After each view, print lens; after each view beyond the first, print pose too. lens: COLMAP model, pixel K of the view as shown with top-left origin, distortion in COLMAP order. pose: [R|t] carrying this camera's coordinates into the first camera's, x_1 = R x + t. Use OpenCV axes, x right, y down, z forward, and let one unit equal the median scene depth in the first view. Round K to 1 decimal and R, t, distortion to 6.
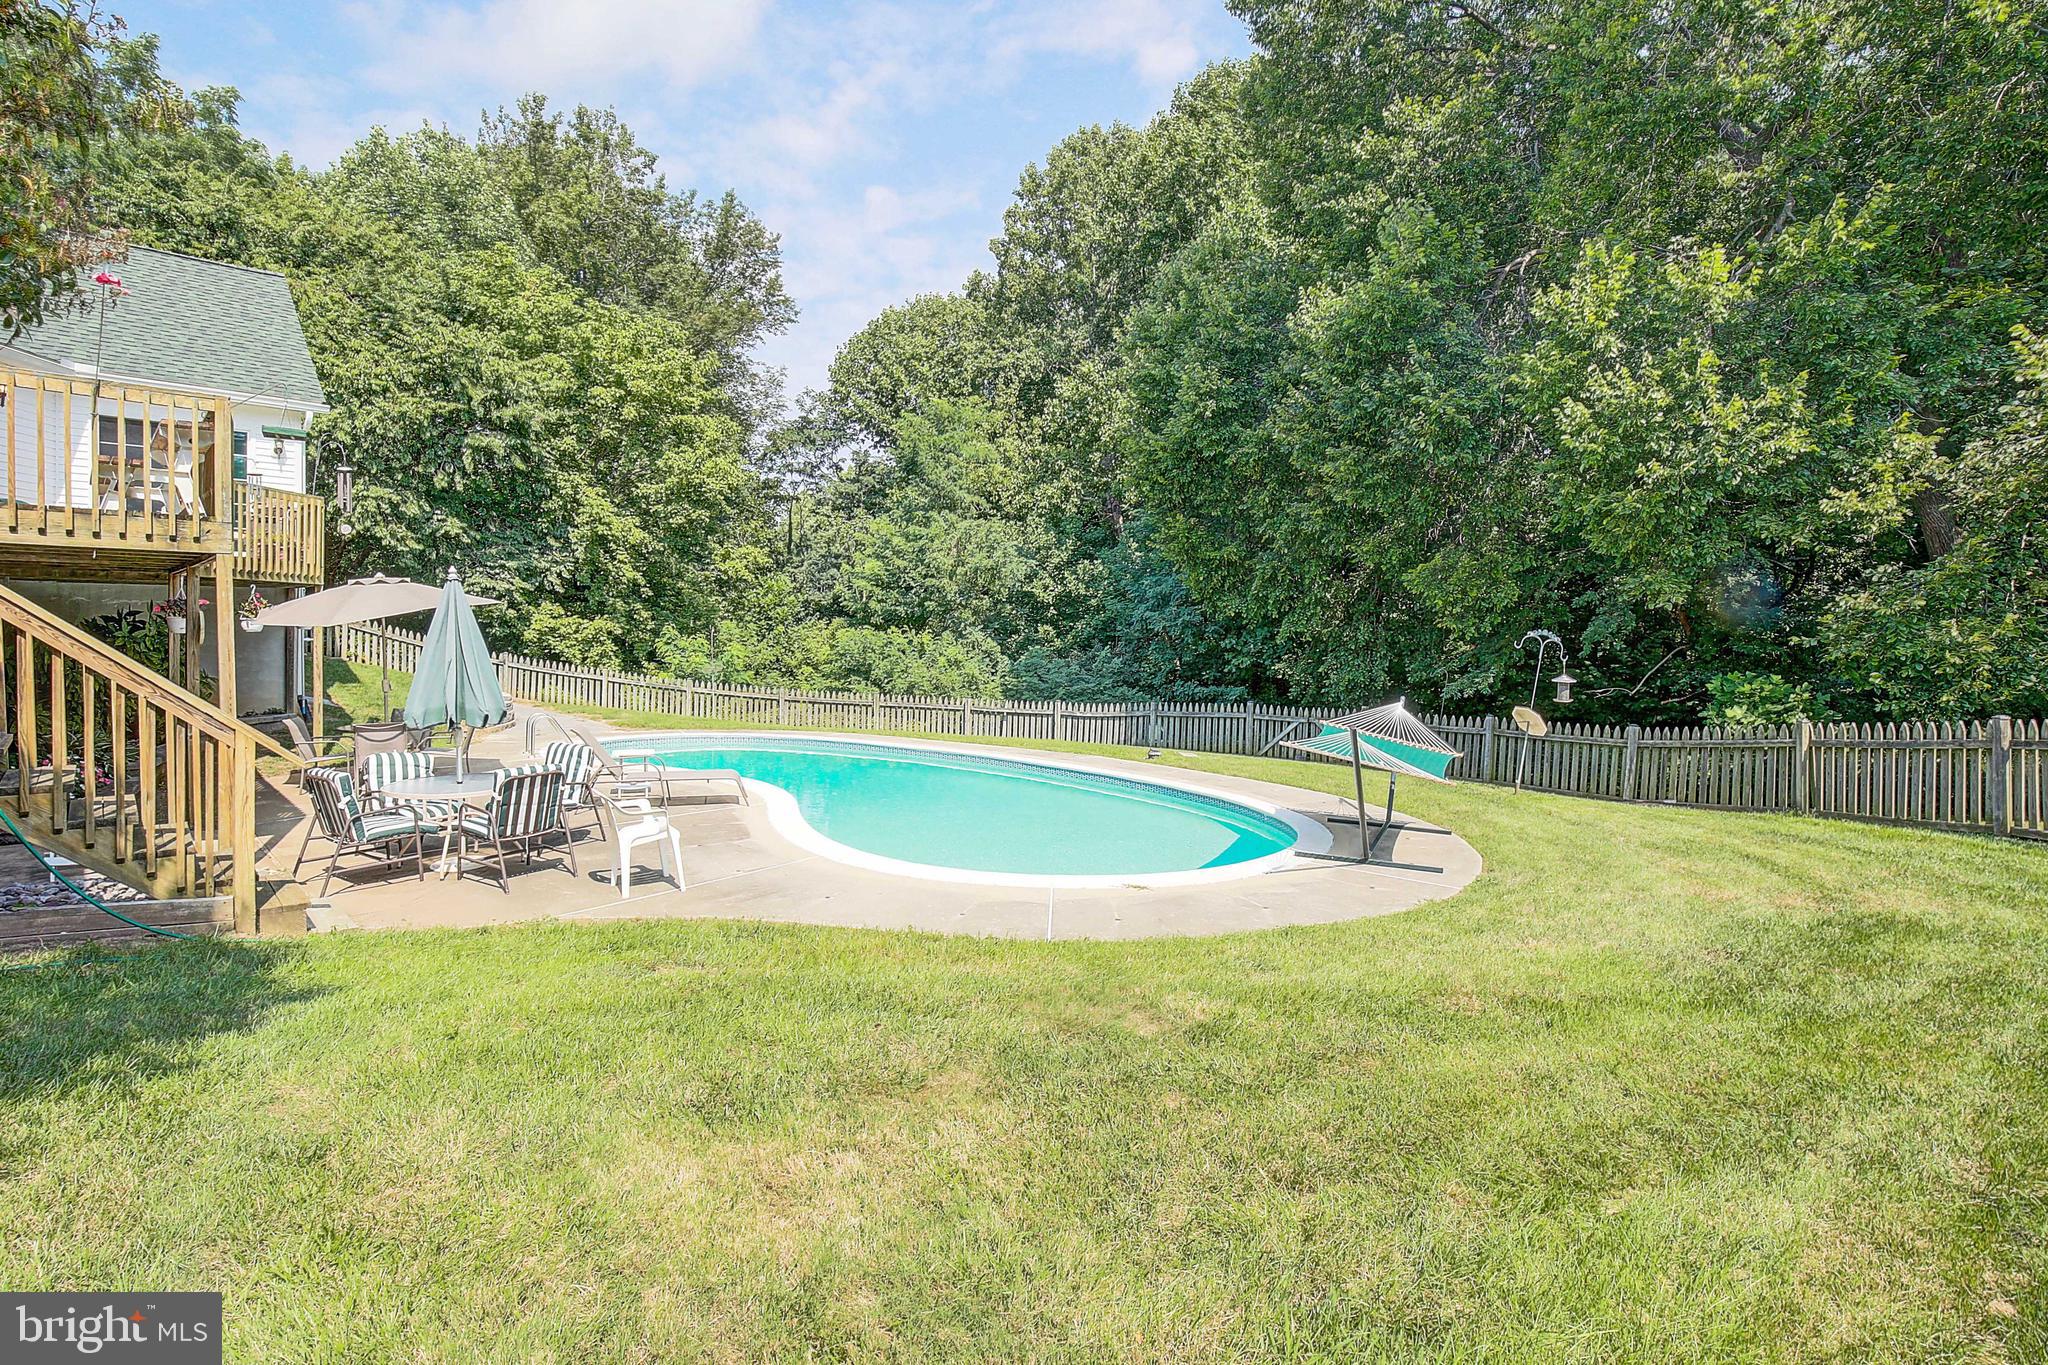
lens RADIAL K [[961.3, 0, 1027.2], [0, 961.3, 679.1], [0, 0, 1]] dist [-0.027684, 0.008104]
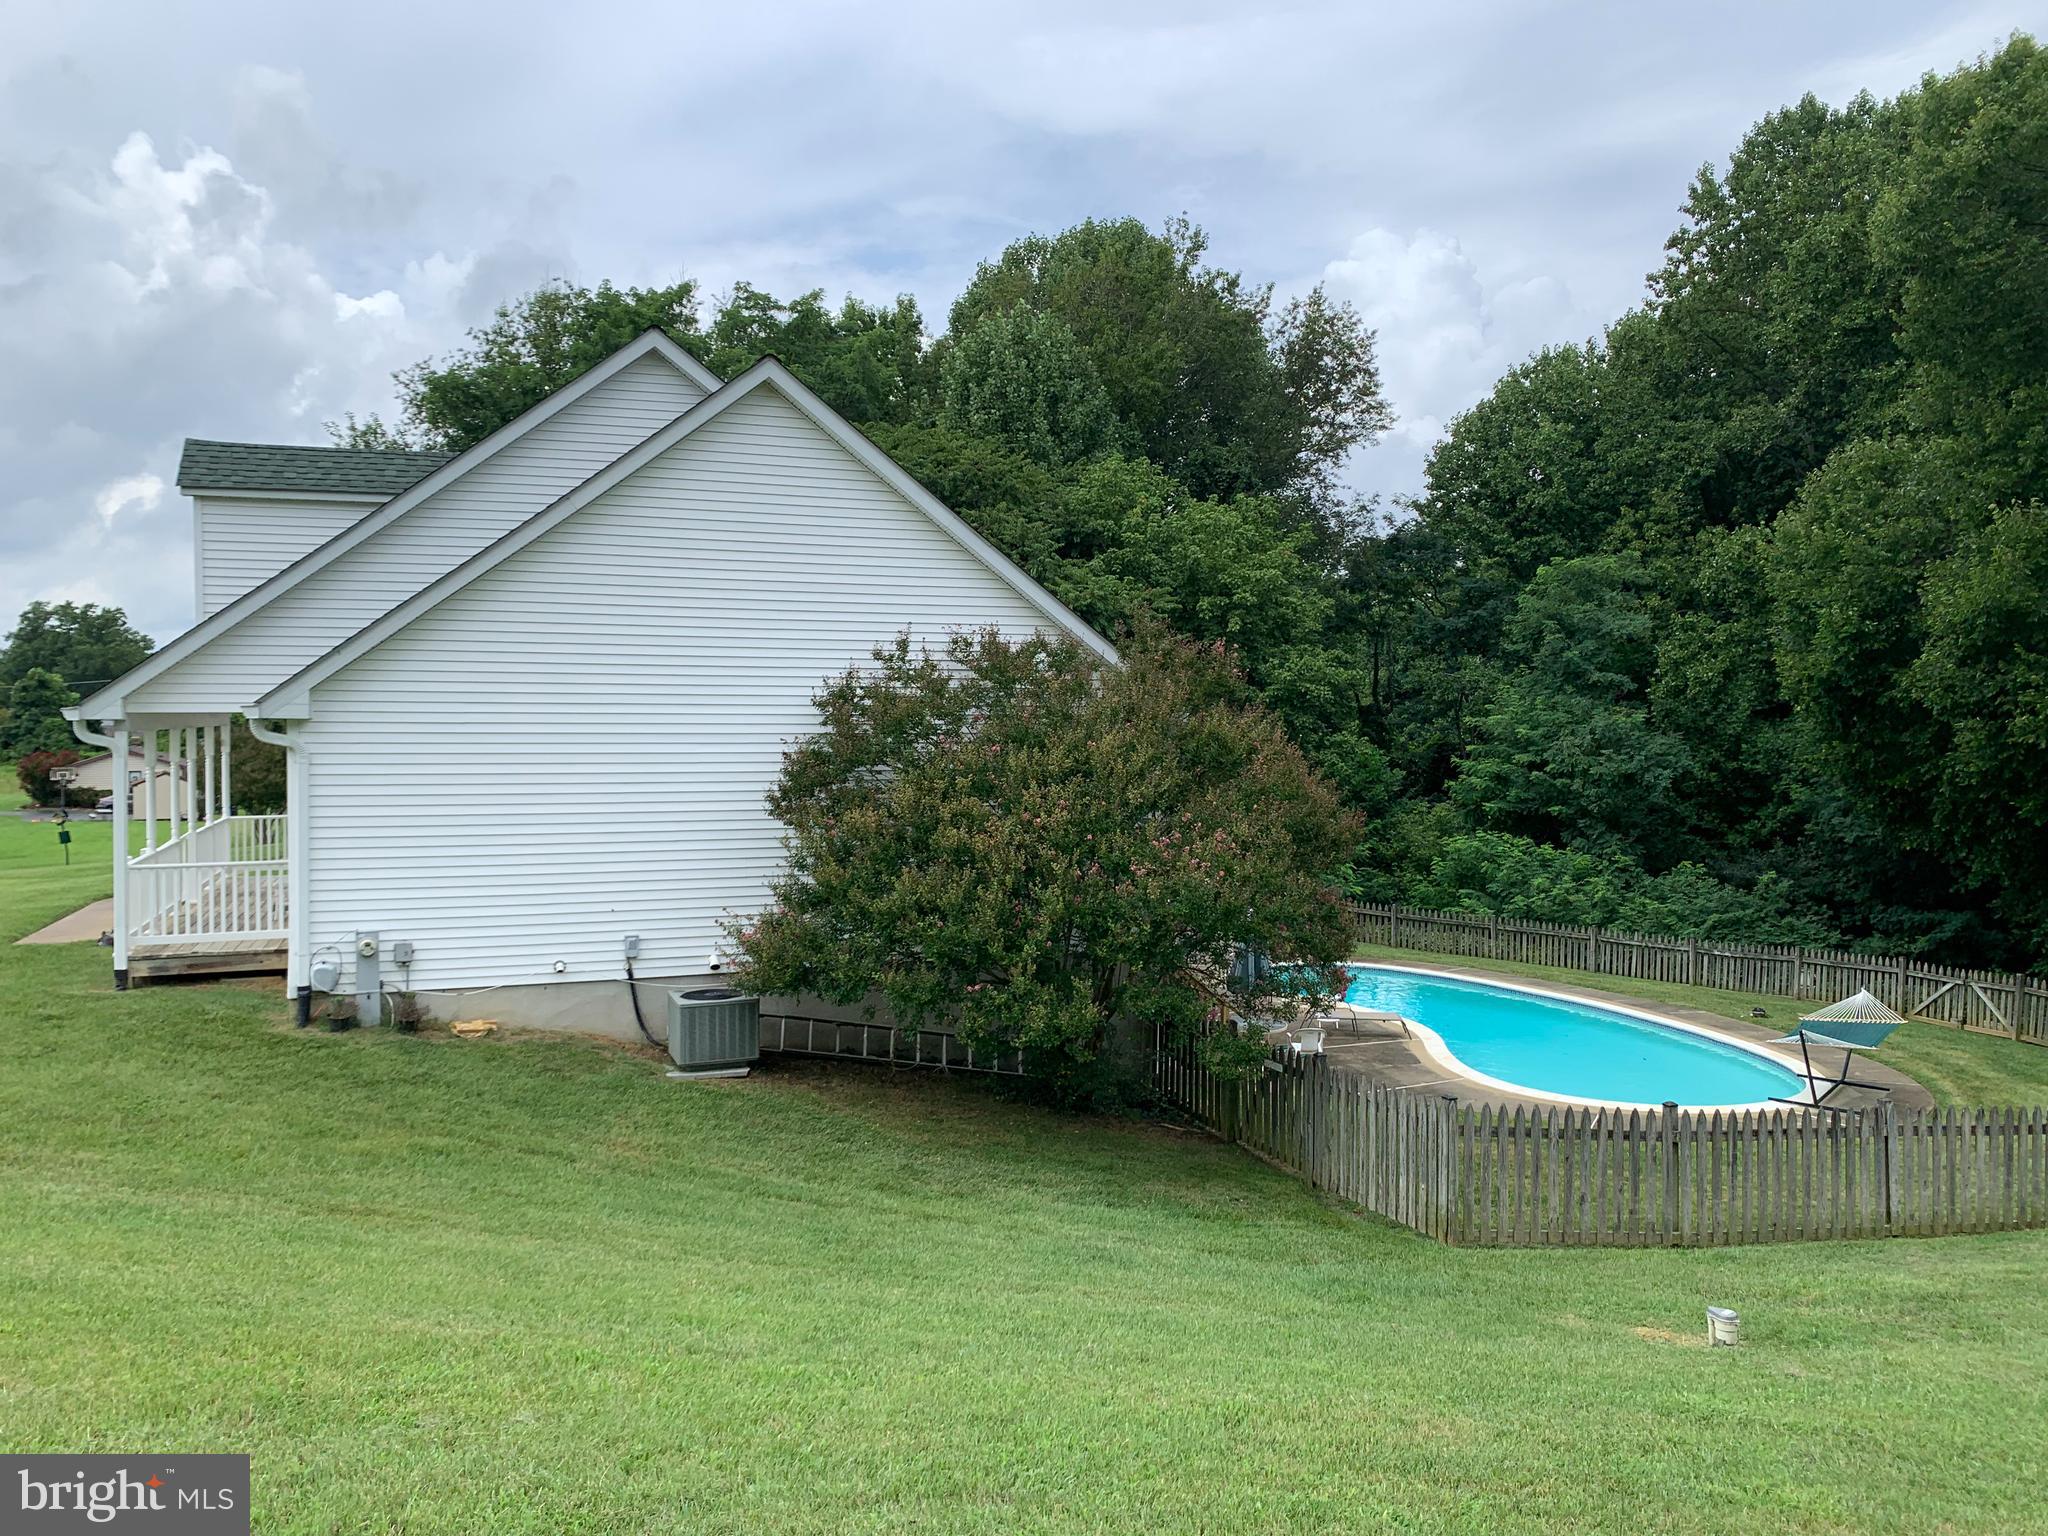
lens RADIAL K [[1508.4, 0, 1030.2], [0, 1508.4, 770.3], [0, 0, 1]] dist [0.004134, 0.004983]
pose [[0.900809, -0.000465, -0.434216, 0.049517], [-0.008505, 0.999789, -0.018715, -0.059200], [0.434133, 0.020551, 0.900614, -0.341418]]
